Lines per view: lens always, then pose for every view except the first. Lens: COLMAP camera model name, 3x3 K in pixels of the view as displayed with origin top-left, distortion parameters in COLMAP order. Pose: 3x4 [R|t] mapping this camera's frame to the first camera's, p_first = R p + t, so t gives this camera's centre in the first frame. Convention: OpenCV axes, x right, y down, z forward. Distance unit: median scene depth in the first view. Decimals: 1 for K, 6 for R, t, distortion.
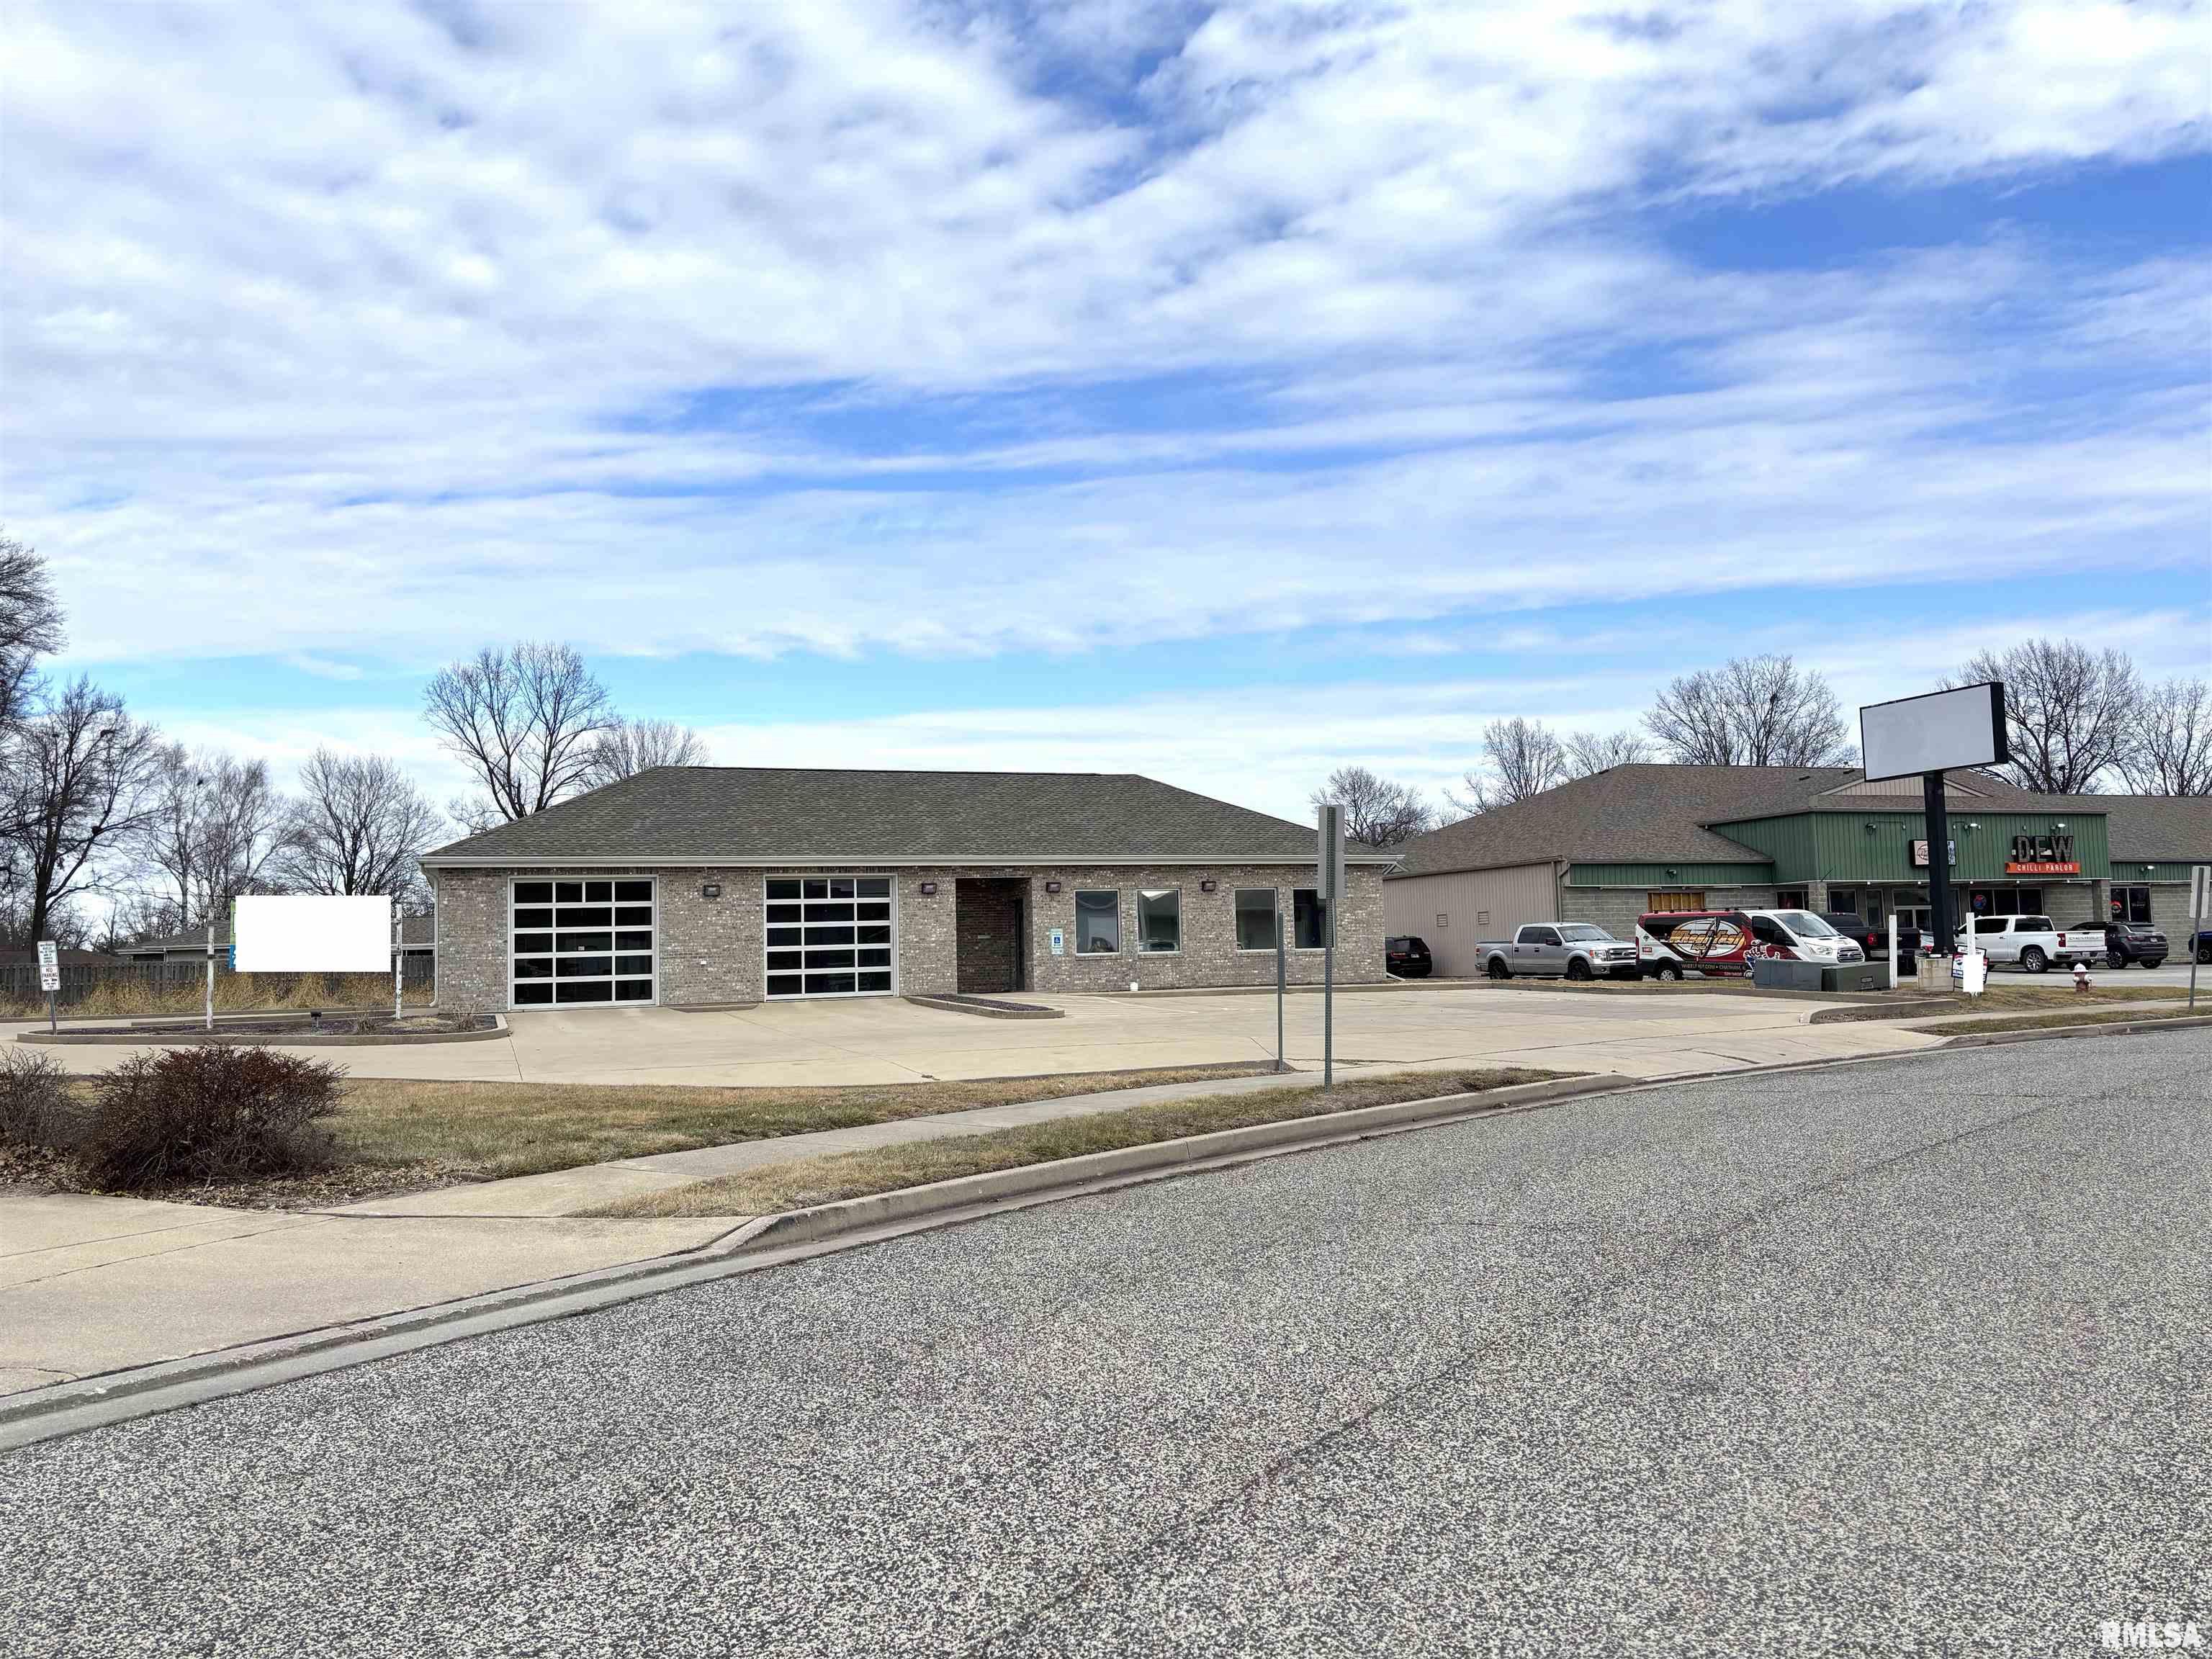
lens RADIAL K [[1797.5, 0, 1173.5], [0, 1797.5, 816.7], [0, 0, 1]] dist [0.205495, -0.210722]
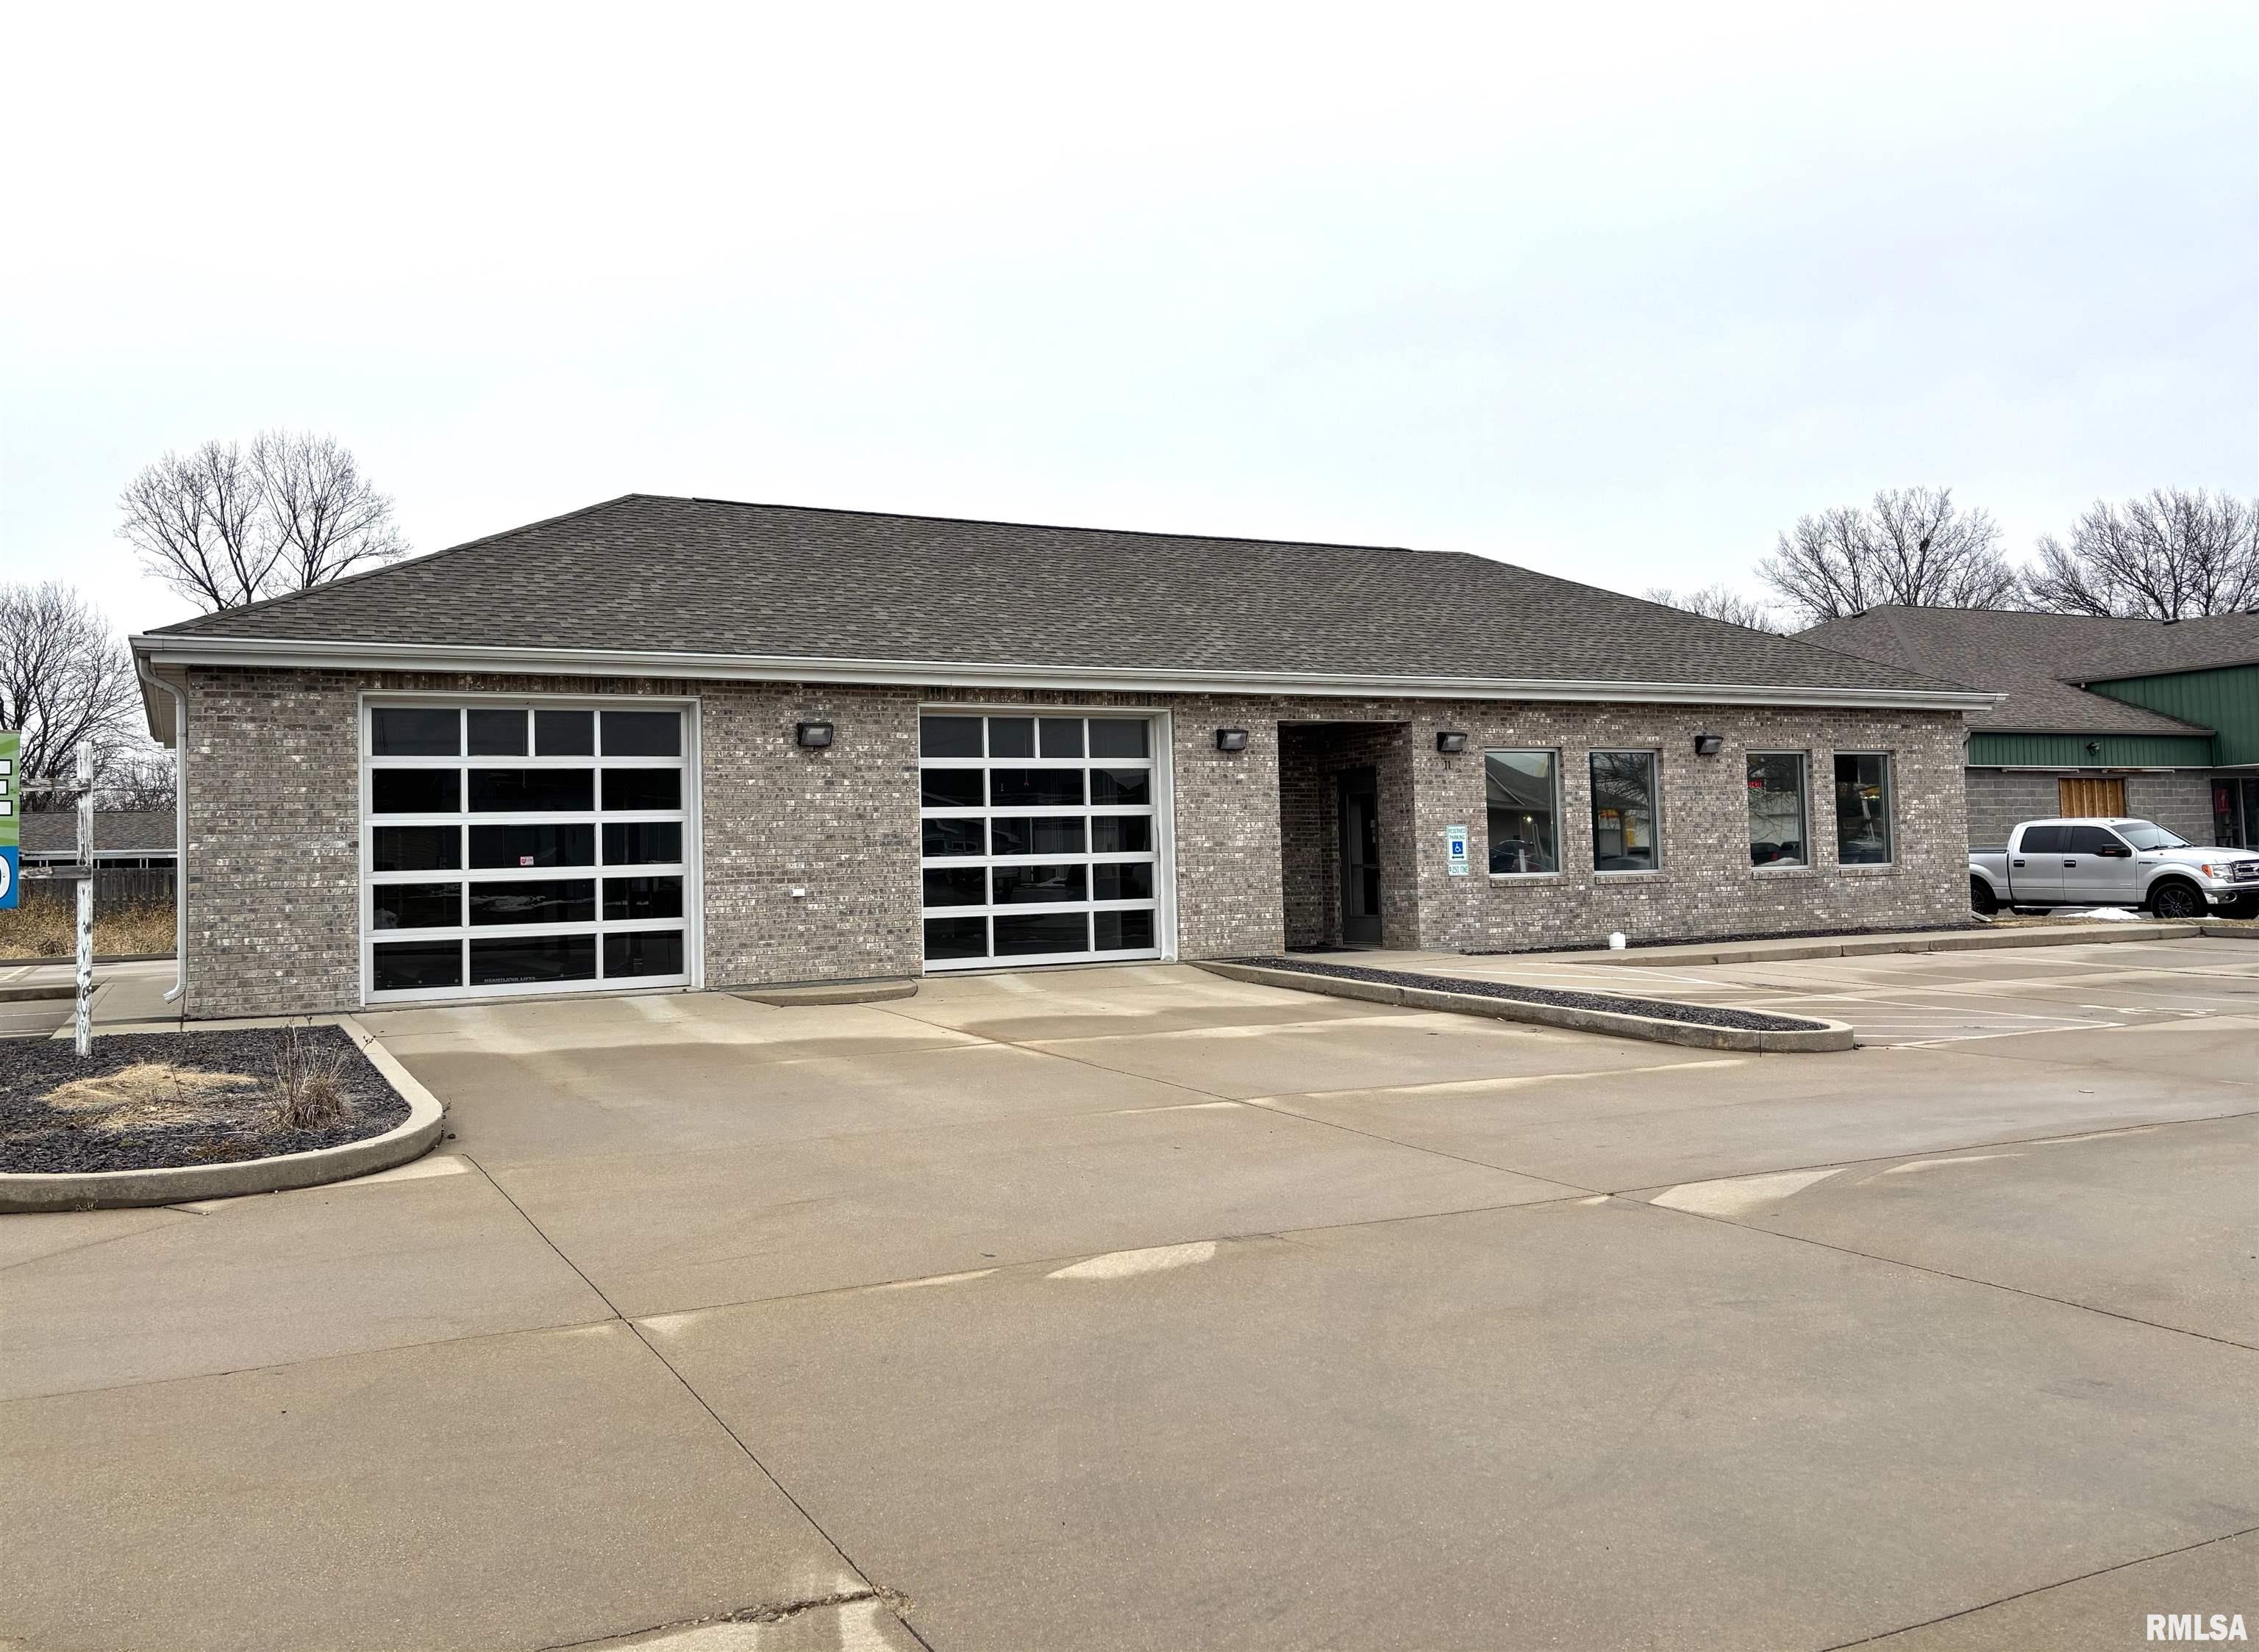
lens RADIAL K [[1966.0, 0, 1231.9], [0, 1966.0, 751.7], [0, 0, 1]] dist [0.083729, 0.000288]
pose [[0.992811, 0.006500, 0.119515, -0.193540], [-0.008714, 0.999800, 0.018013, 0.032485], [-0.119374, -0.018925, 0.992669, 0.462678]]
